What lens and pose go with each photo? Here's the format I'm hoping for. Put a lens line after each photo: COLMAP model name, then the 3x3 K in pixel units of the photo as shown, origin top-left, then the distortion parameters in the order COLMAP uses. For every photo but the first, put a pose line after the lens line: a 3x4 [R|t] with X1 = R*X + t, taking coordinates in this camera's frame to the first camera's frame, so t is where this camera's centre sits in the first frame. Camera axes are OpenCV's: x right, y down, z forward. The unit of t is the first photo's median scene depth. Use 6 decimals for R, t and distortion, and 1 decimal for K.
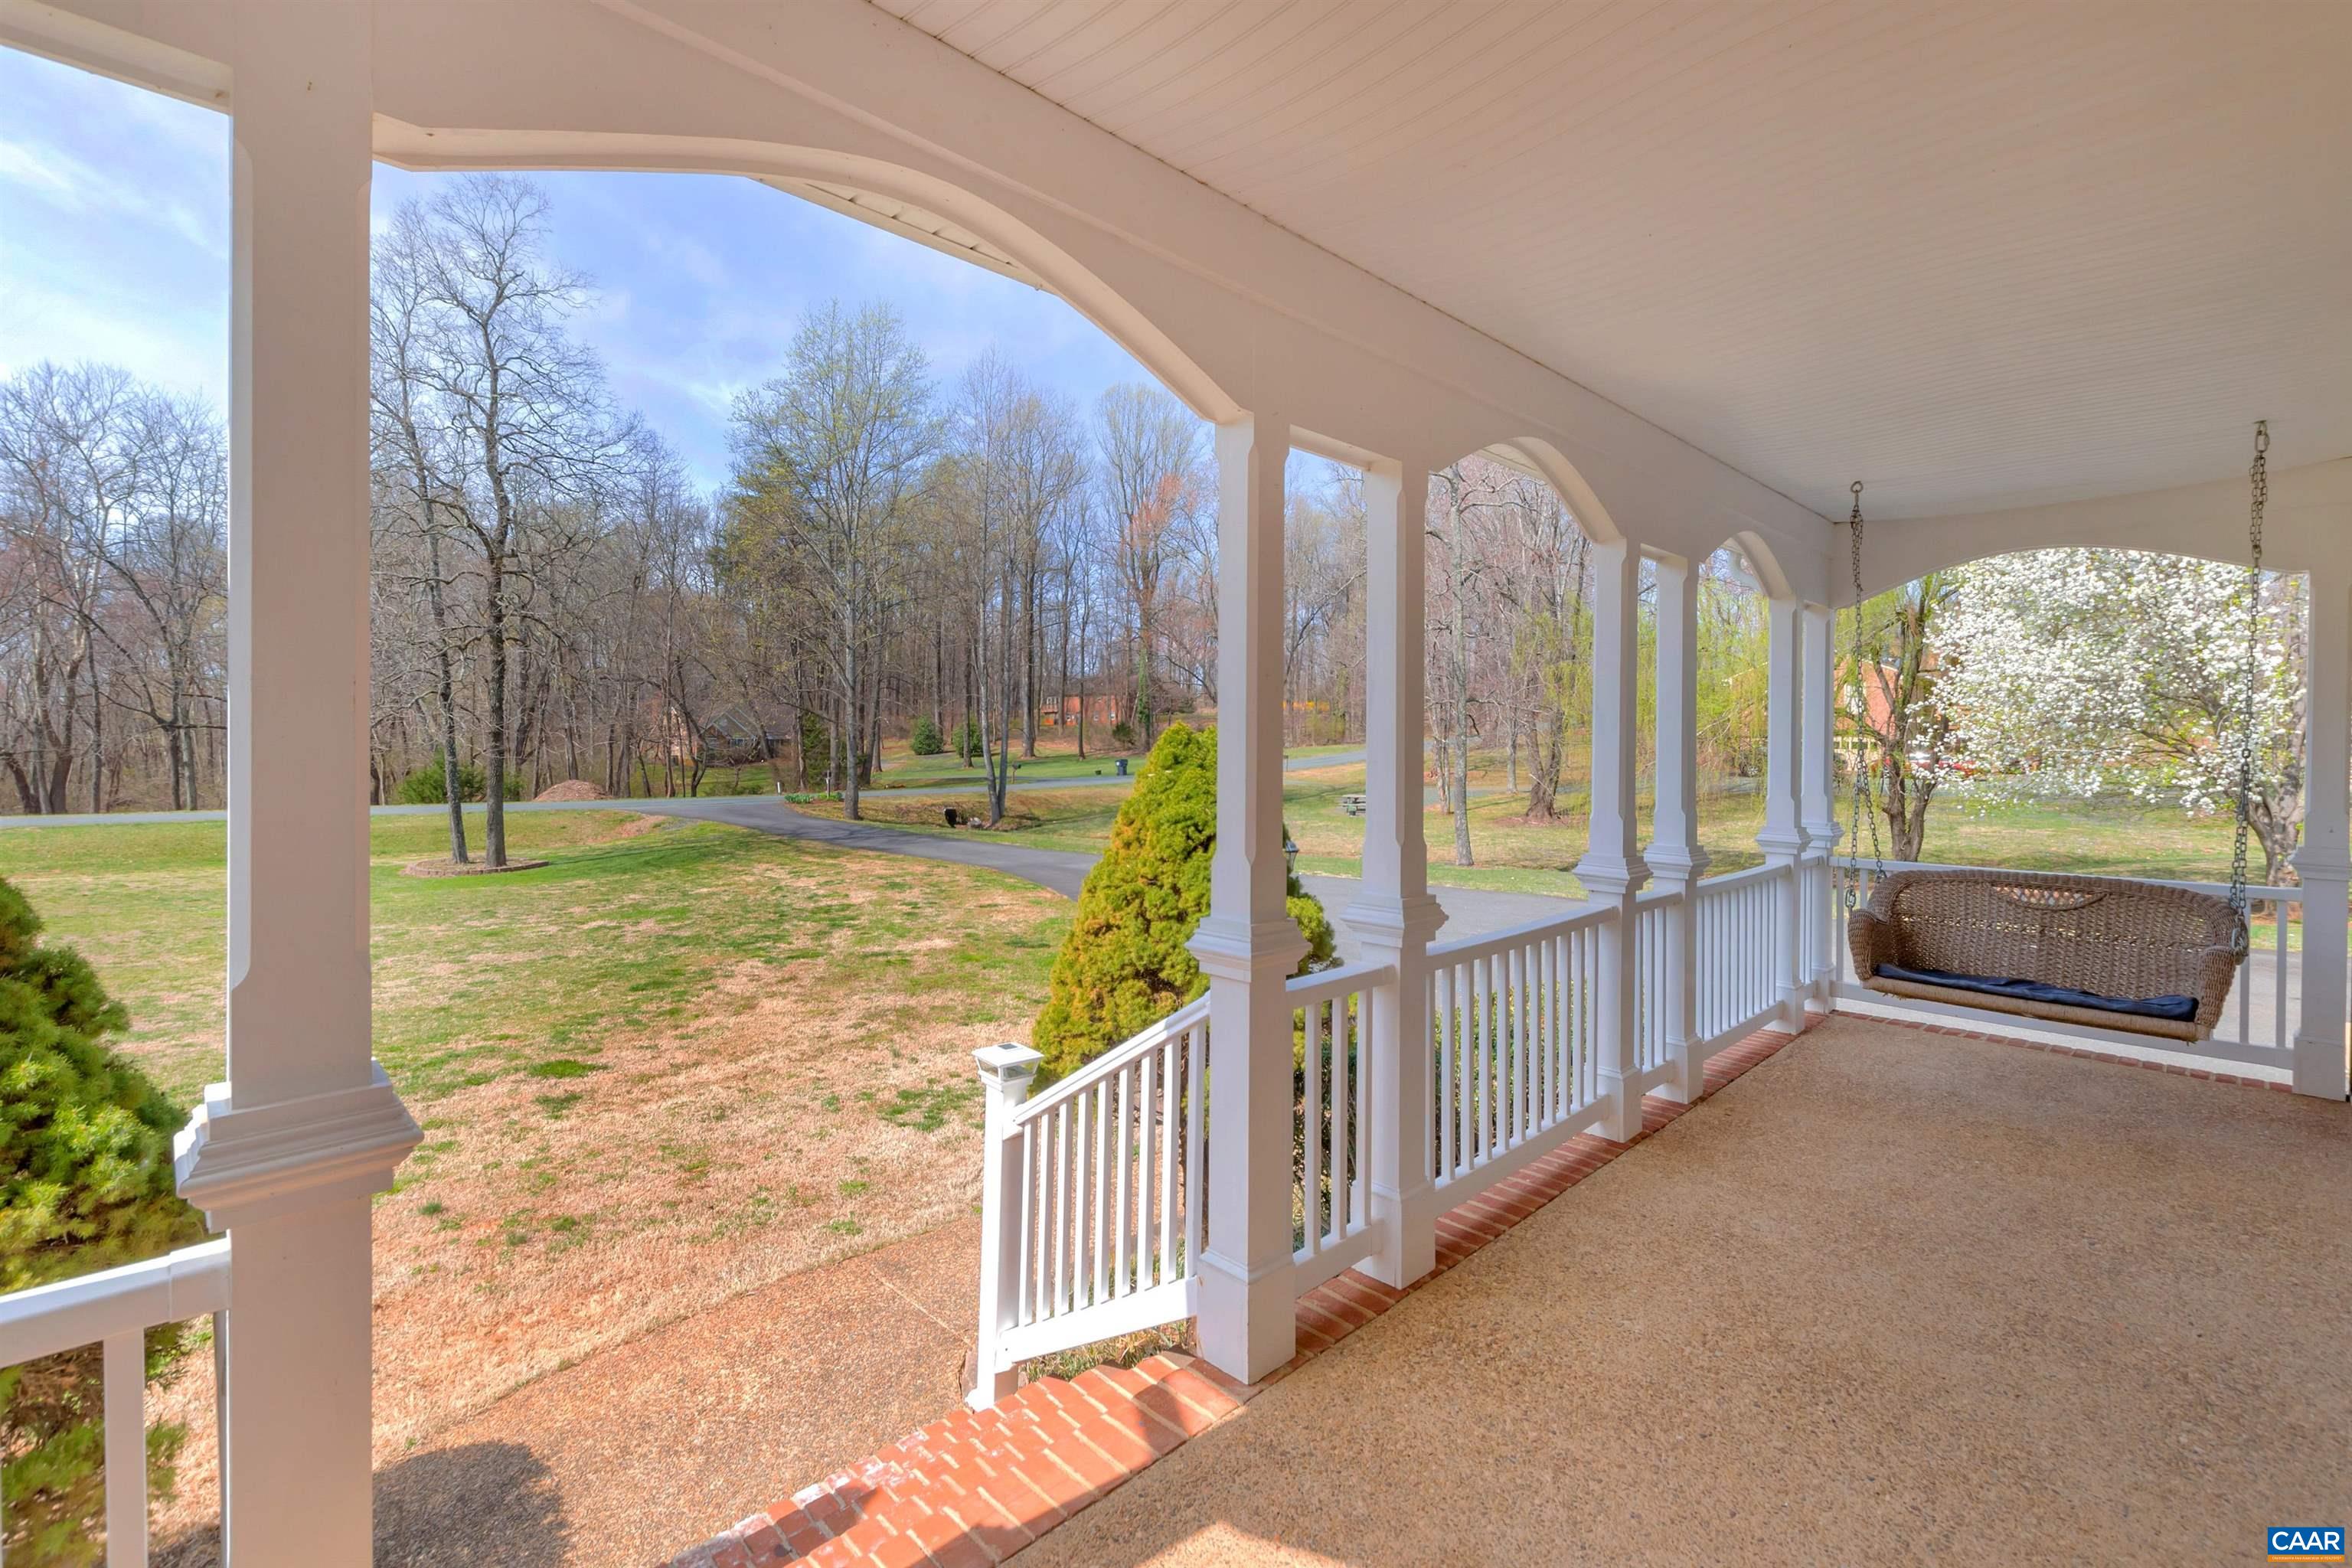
lens RADIAL K [[1101.2, 0, 1138.5], [0, 1101.2, 778.3], [0, 0, 1]] dist [0.004963, 0.000255]
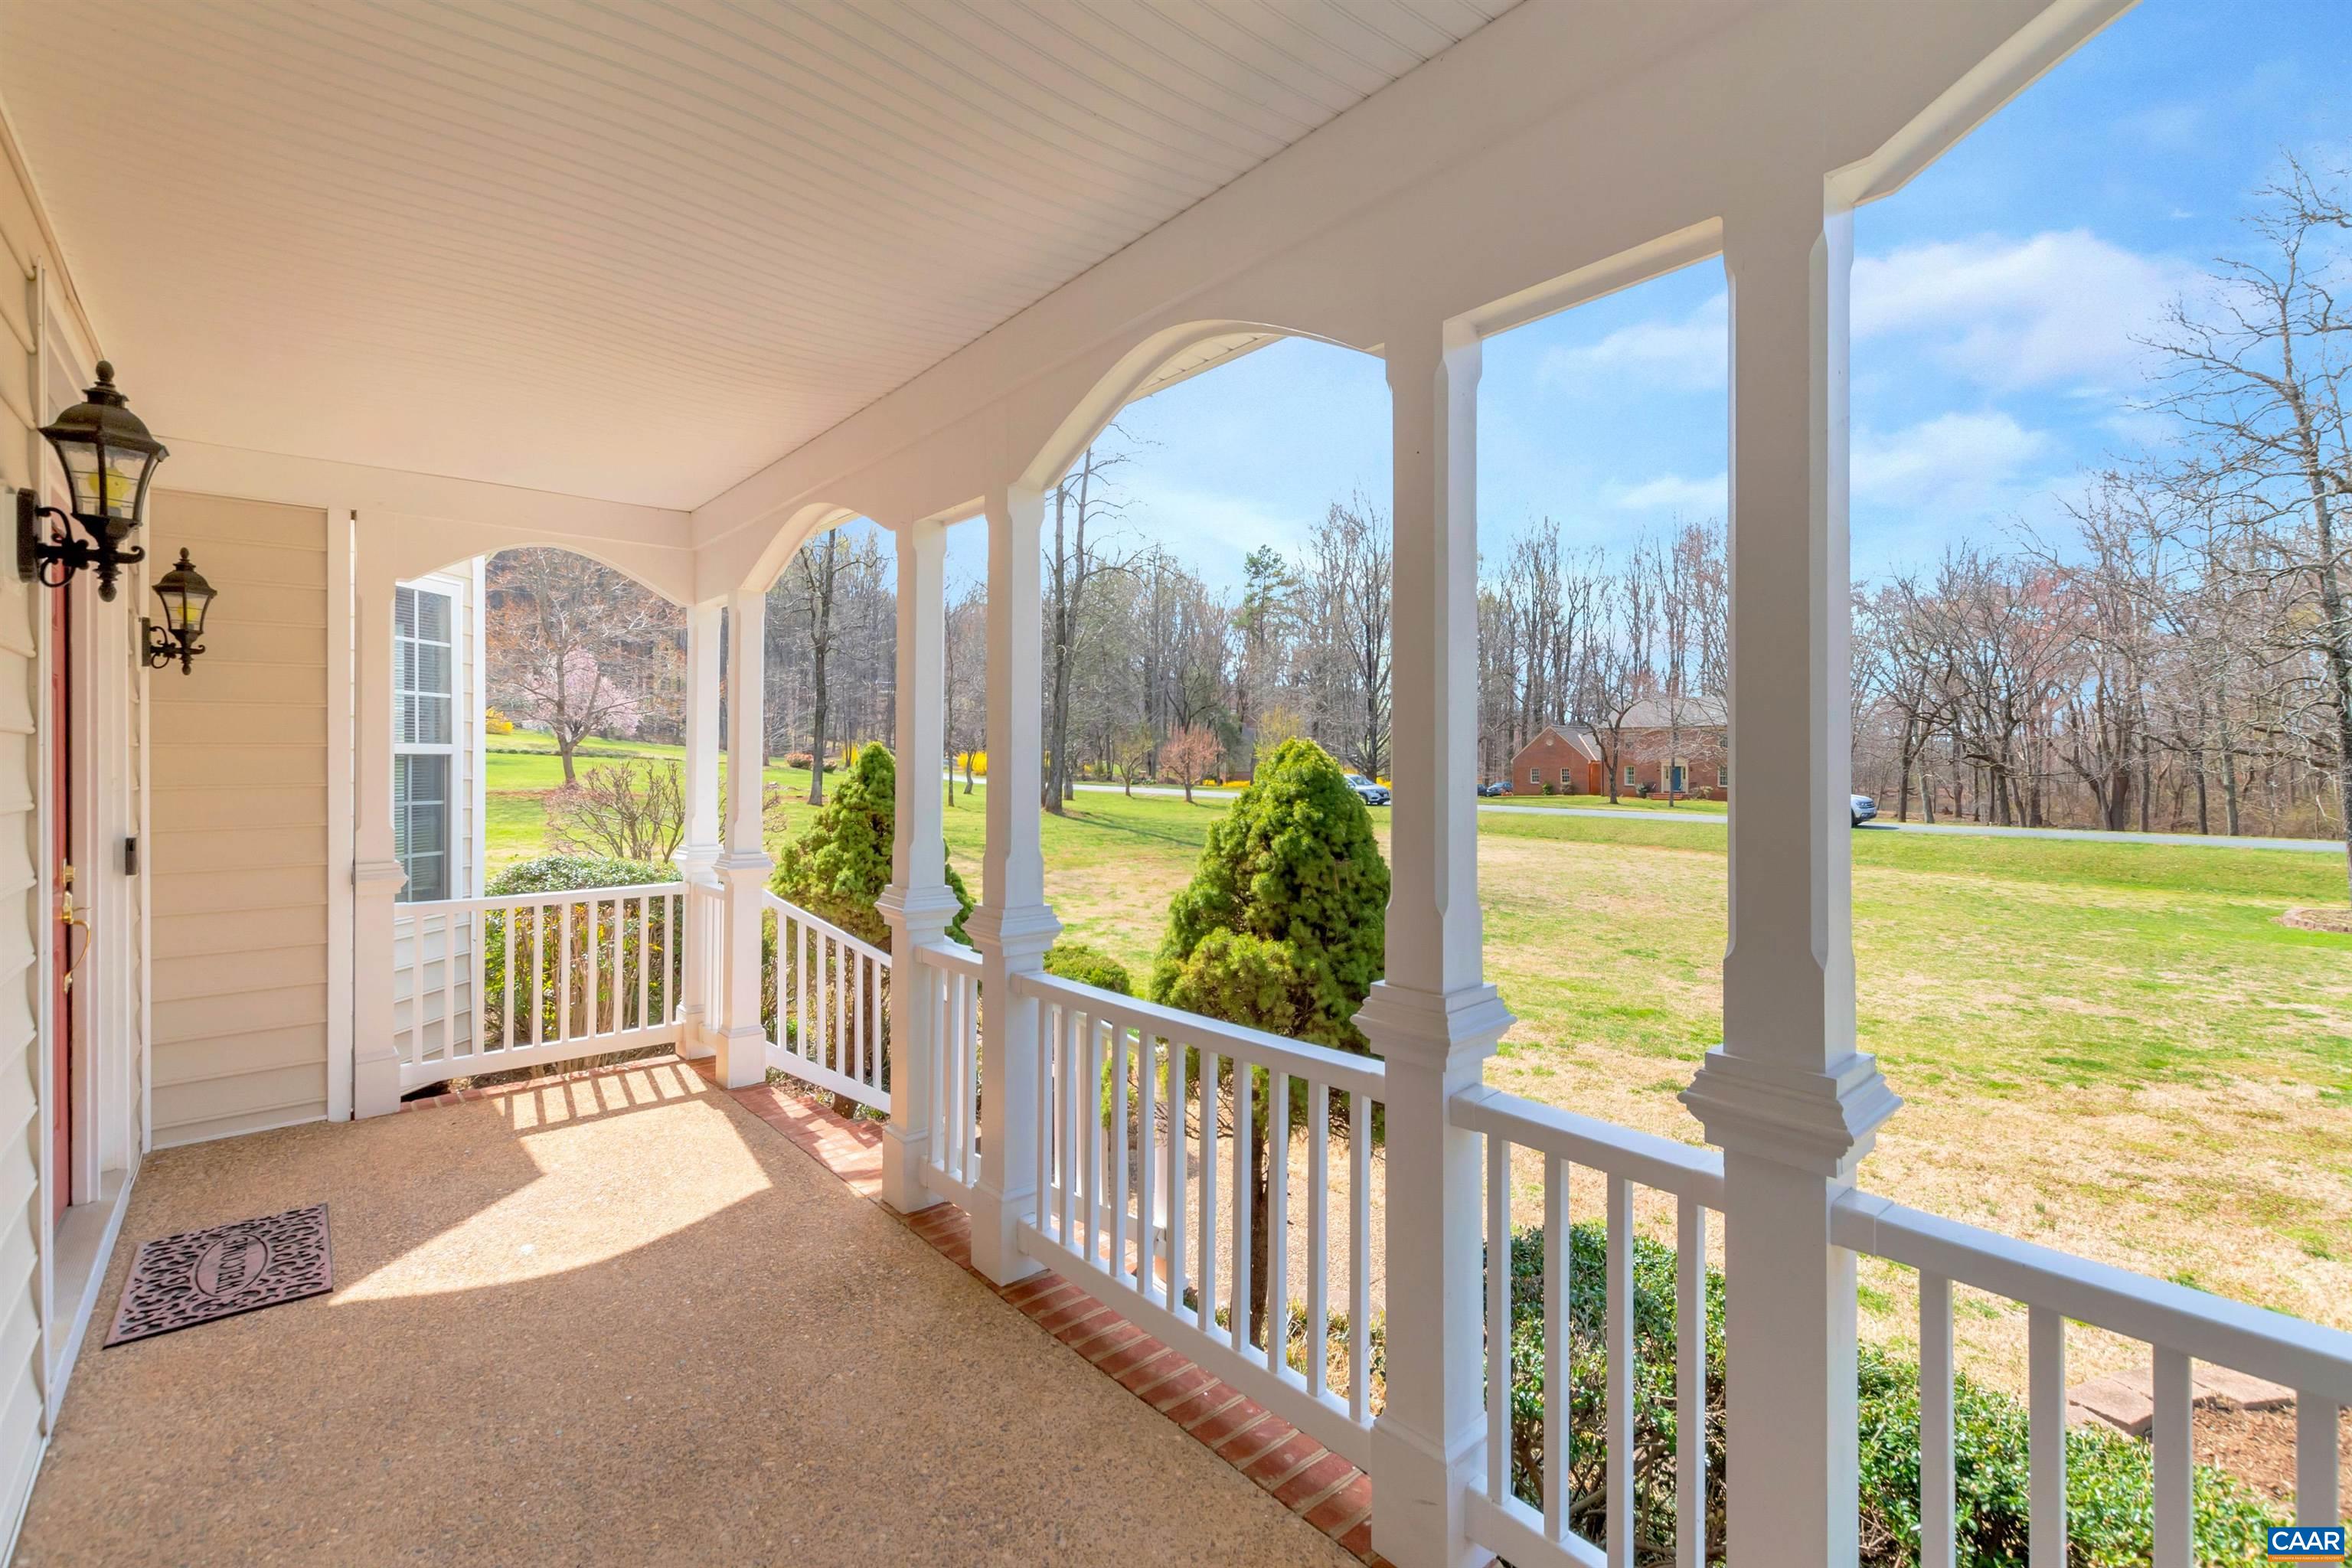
lens RADIAL K [[1101.2, 0, 1138.5], [0, 1101.2, 778.3], [0, 0, 1]] dist [0.004963, 0.000255]
pose [[-0.118960, 0.014081, -0.992799, 0.853373], [-0.031258, 0.999351, 0.017919, -0.013614], [0.992407, 0.033165, -0.118443, 0.864440]]
